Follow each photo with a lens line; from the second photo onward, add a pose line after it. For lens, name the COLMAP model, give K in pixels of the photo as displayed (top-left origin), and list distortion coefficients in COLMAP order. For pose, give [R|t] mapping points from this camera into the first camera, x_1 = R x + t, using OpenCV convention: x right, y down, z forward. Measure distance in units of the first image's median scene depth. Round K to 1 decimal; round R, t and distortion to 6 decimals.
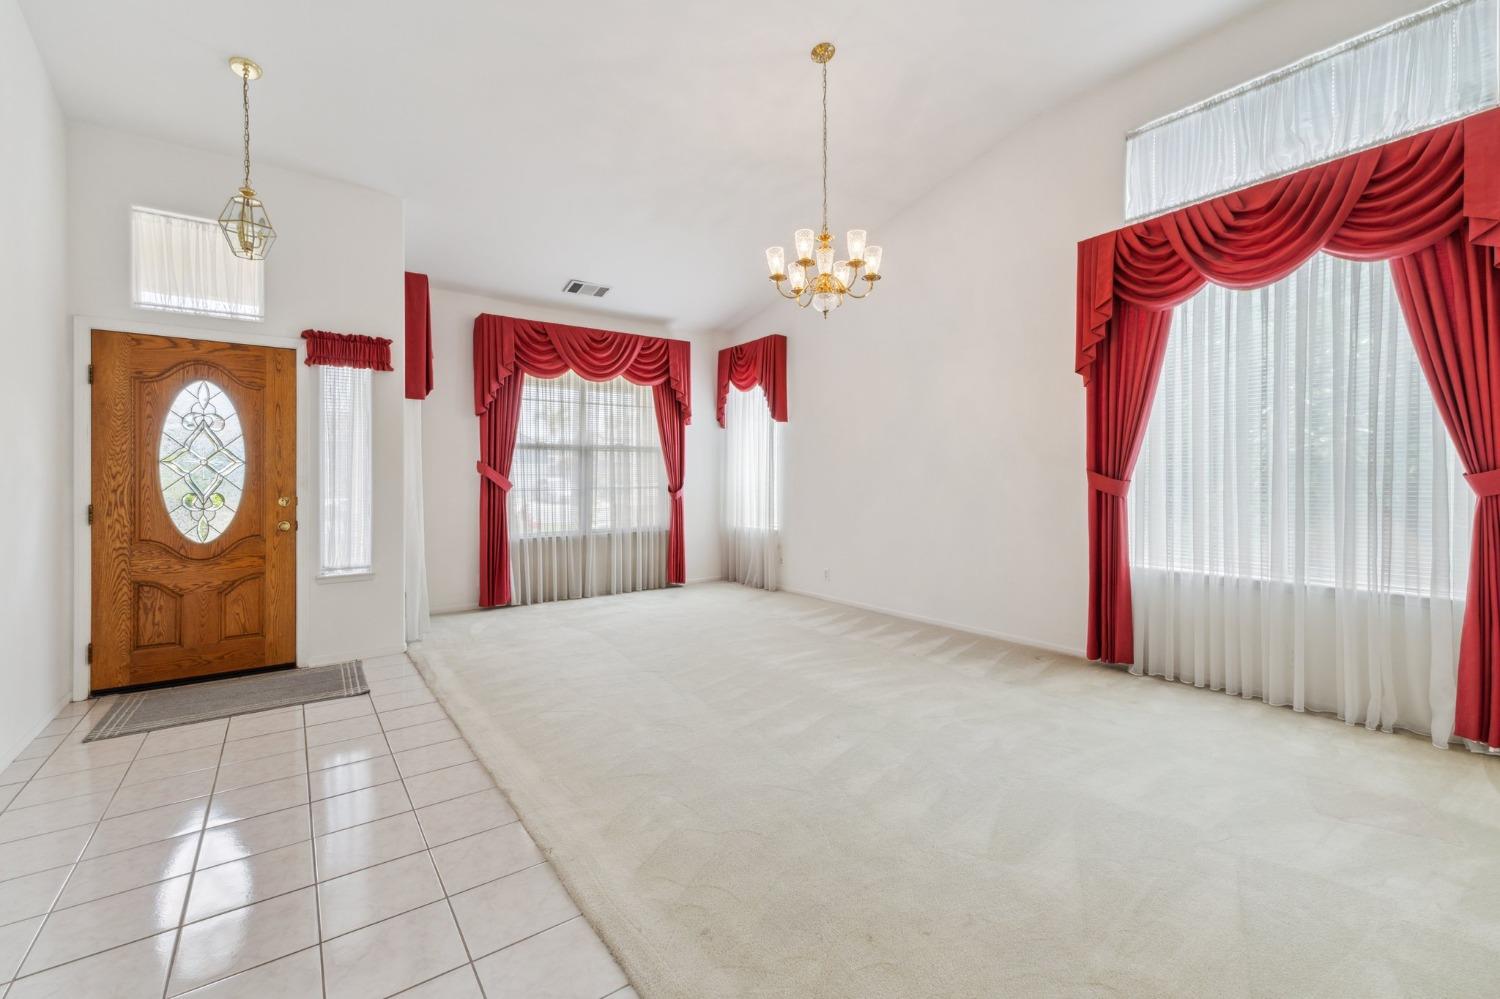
lens RADIAL K [[632.1, 0, 754.6], [0, 632.1, 475.7], [0, 0, 1]] dist [0.000603, -0.000033]
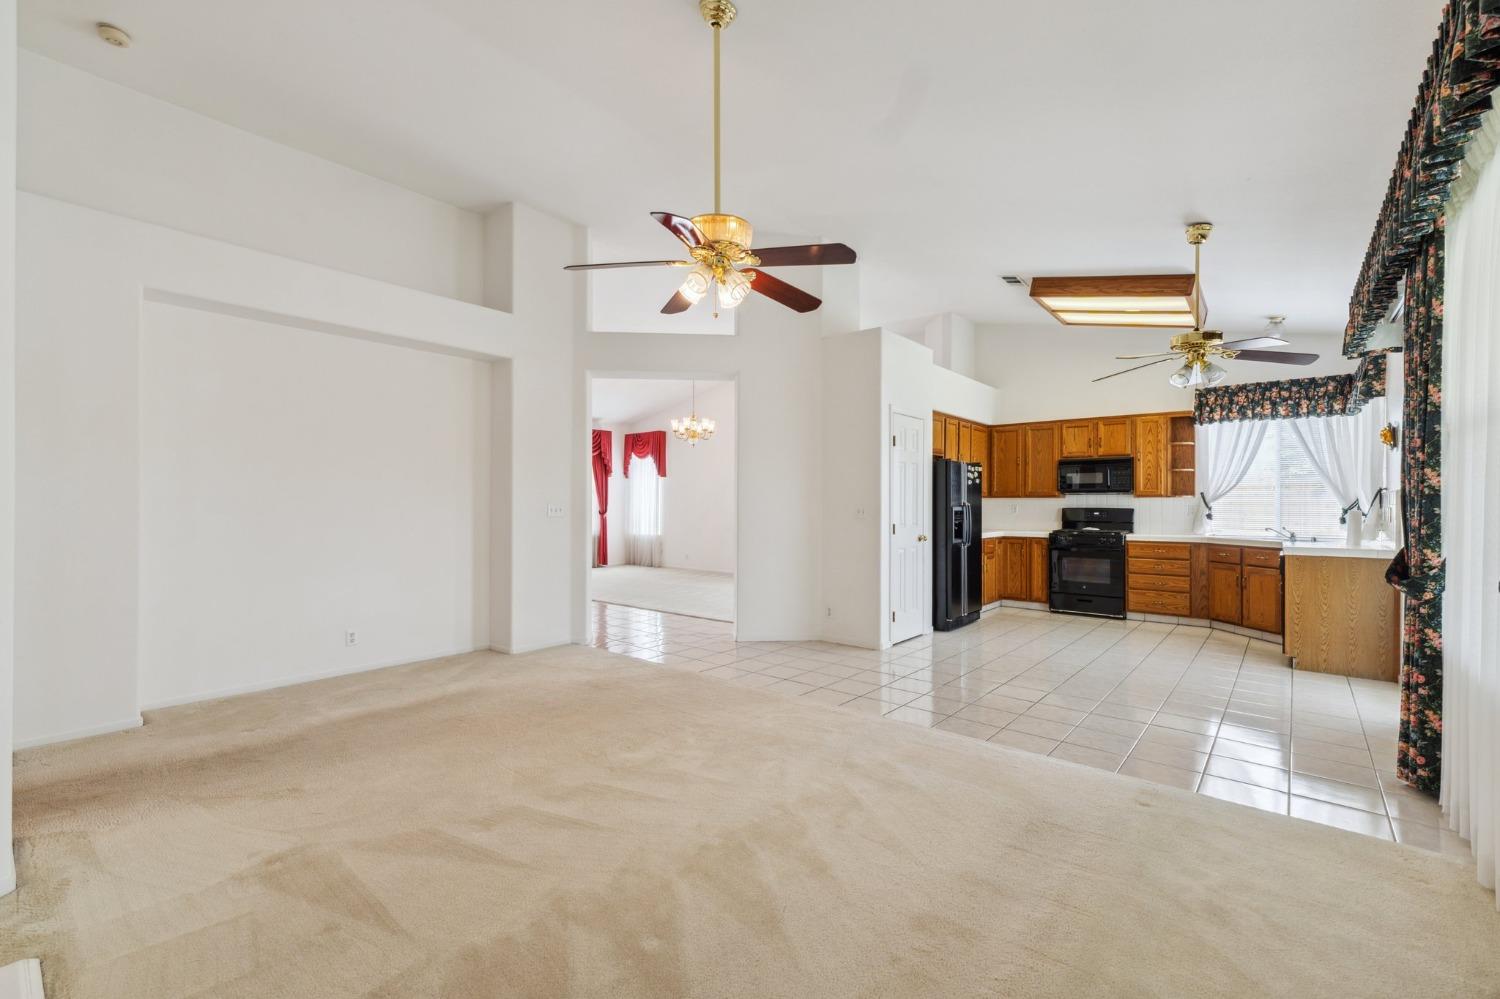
lens RADIAL K [[637.8, 0, 750.0], [0, 637.8, 499.5], [0, 0, 1]] dist [0.006349, 0.000106]
pose [[0.970396, 0.008549, 0.241366, -0.186190], [-0.006615, 0.999939, -0.008822, -0.003705], [-0.241427, 0.006964, 0.970394, -1.023873]]
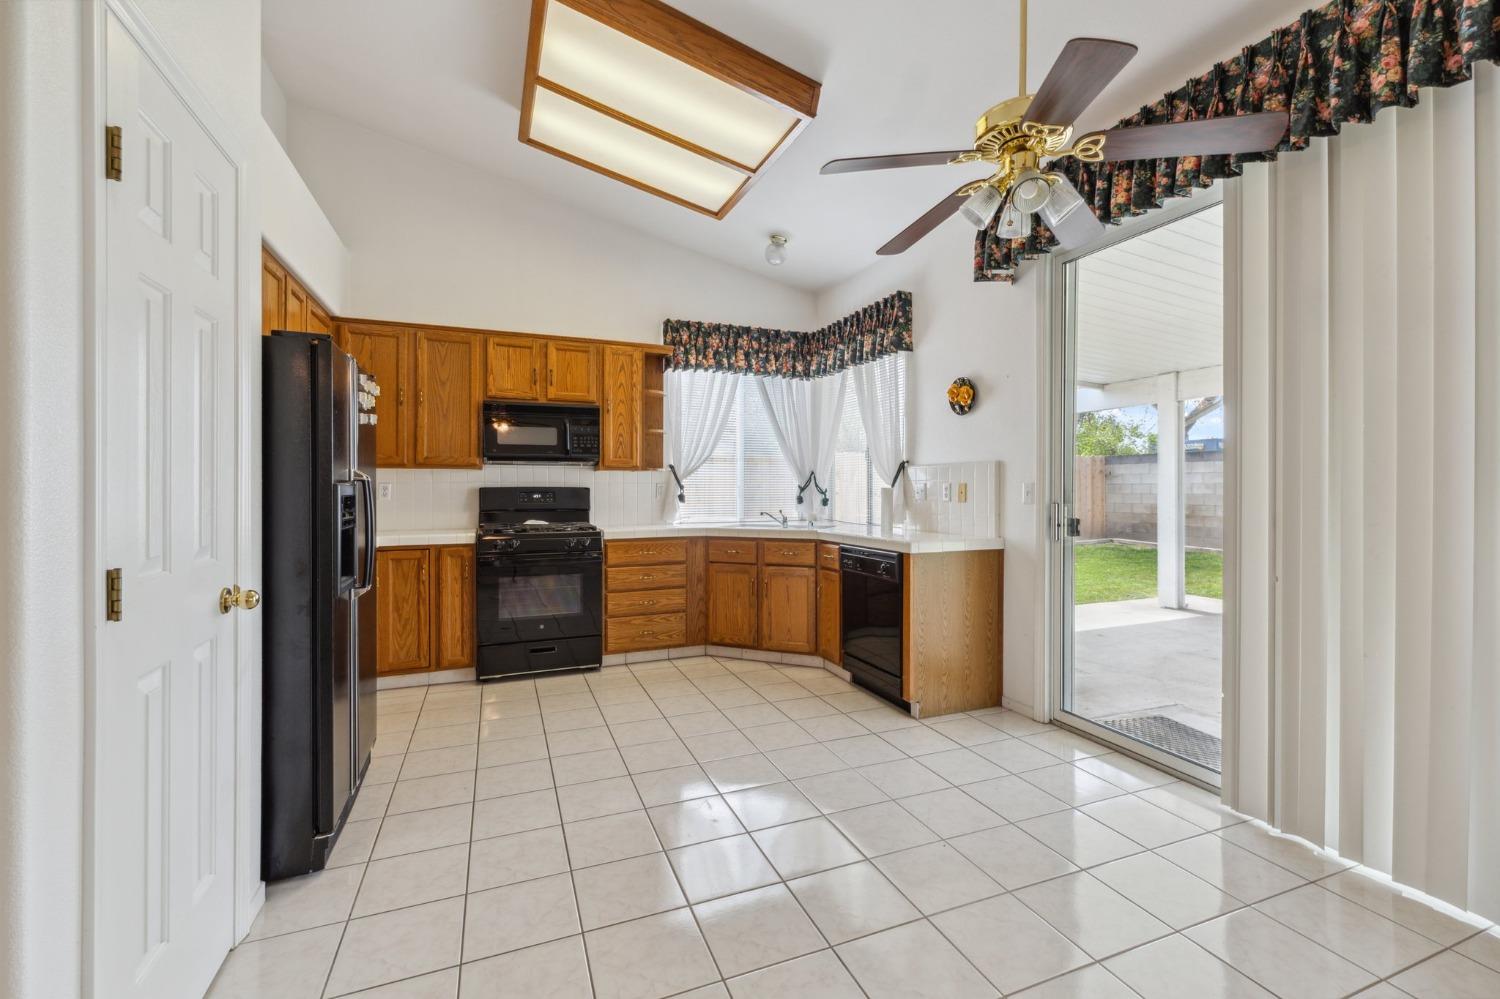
lens RADIAL K [[636.4, 0, 749.3], [0, 636.4, 485.1], [0, 0, 1]] dist [0.003053, 0.000152]
pose [[0.243787, 0.004835, 0.969817, 0.116111], [-0.000825, 0.999988, -0.004778, -0.001514], [-0.969828, 0.000365, 0.243788, -0.377797]]
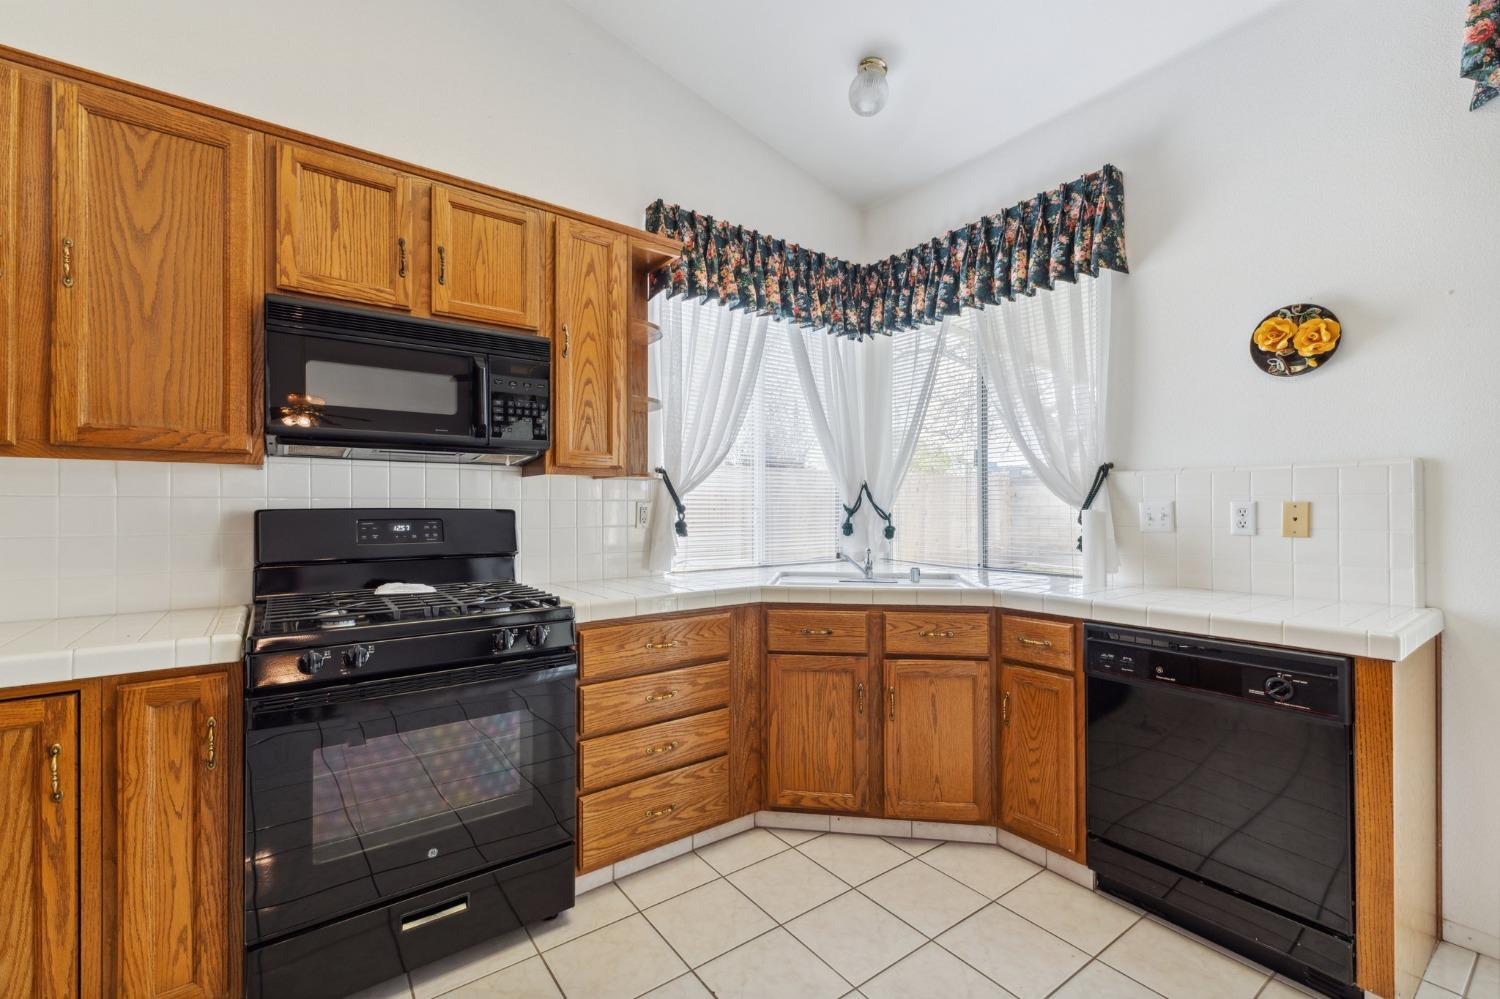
lens RADIAL K [[627.4, 0, 747.0], [0, 627.4, 509.0], [0, 0, 1]] dist [0.002320, 0.000221]
pose [[-0.003900, 0.001404, 0.999991, 0.454758], [-0.000436, 0.999999, -0.001406, -0.002005], [-0.999992, -0.000442, -0.003899, -0.128244]]
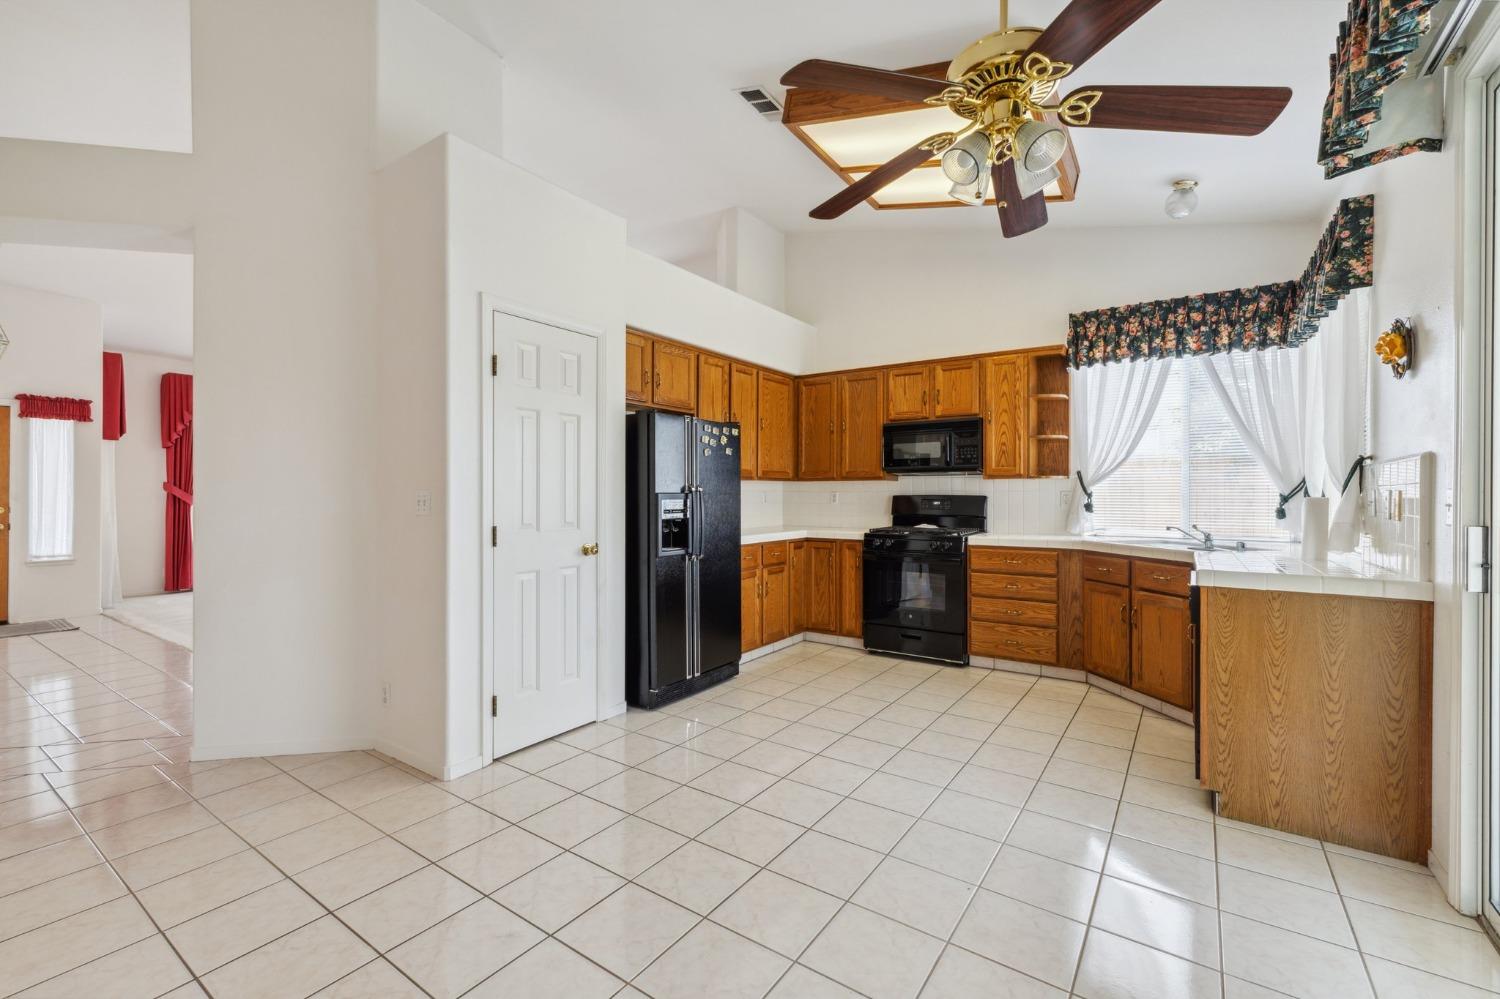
lens RADIAL K [[635.5, 0, 752.2], [0, 635.5, 490.9], [0, 0, 1]] dist [0.008143, 0.000124]
pose [[0.943135, 0.006060, 0.332356, 0.279926], [-0.004297, 0.999973, -0.006039, -0.001968], [-0.332383, 0.004267, 0.943135, -0.675779]]
